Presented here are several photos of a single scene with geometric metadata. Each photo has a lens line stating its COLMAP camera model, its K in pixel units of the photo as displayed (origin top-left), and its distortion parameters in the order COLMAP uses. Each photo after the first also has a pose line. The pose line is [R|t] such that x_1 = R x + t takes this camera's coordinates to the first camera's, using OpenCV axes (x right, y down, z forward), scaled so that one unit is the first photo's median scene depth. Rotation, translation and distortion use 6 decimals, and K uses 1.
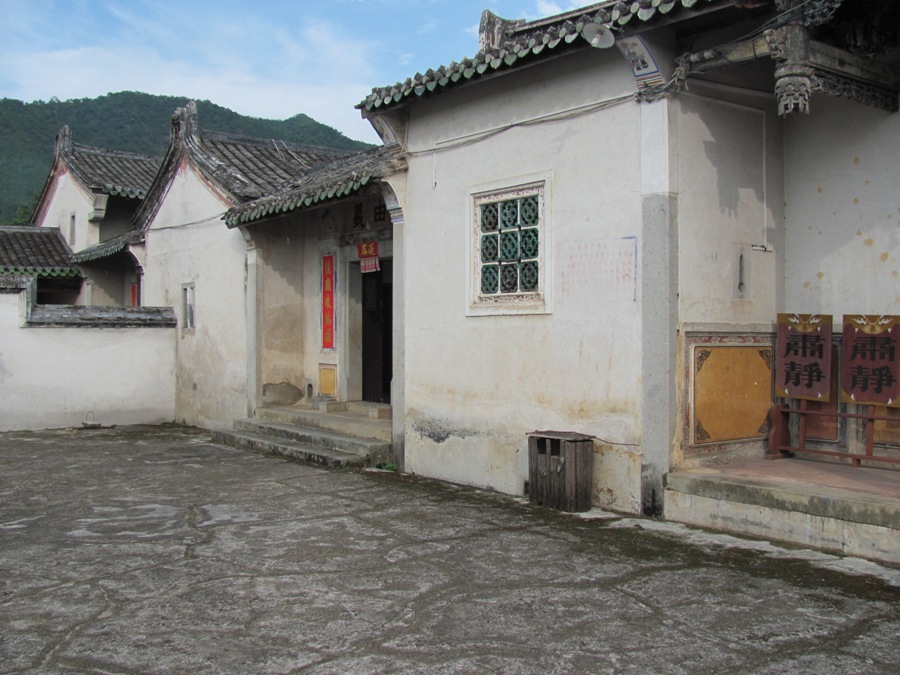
lens RADIAL K [[962.7, 0, 450.0], [0, 962.7, 337.5], [0, 0, 1]] dist [-0.010049, -0.008599]
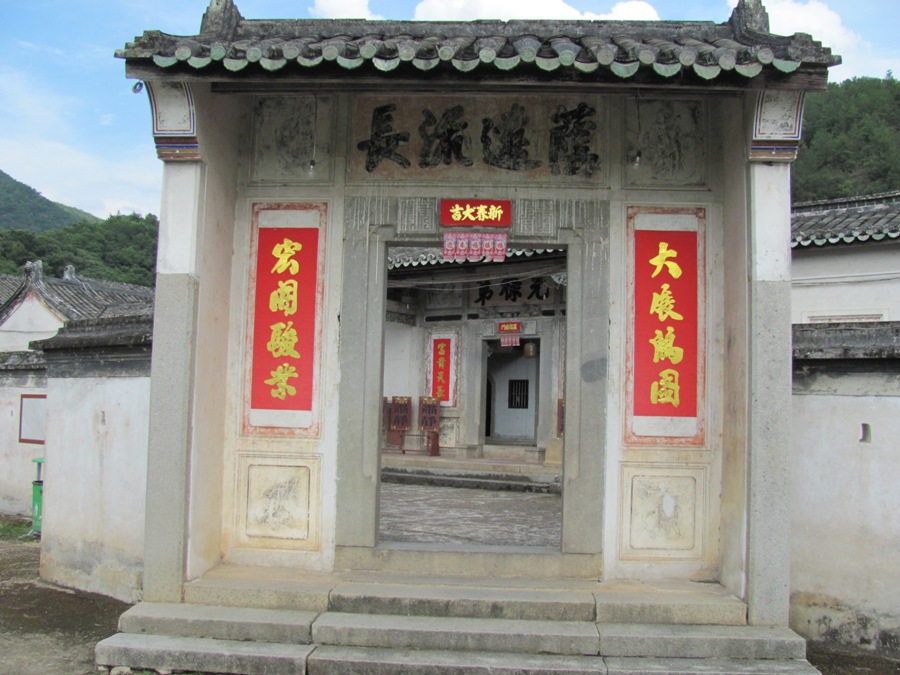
lens RADIAL K [[962.7, 0, 450.0], [0, 962.7, 337.5], [0, 0, 1]] dist [-0.010049, -0.008599]
pose [[0.948691, 0.050583, 0.312132, -0.094842], [-0.029735, 0.997019, -0.071195, -0.004291], [-0.314803, 0.058261, 0.947367, -0.851354]]
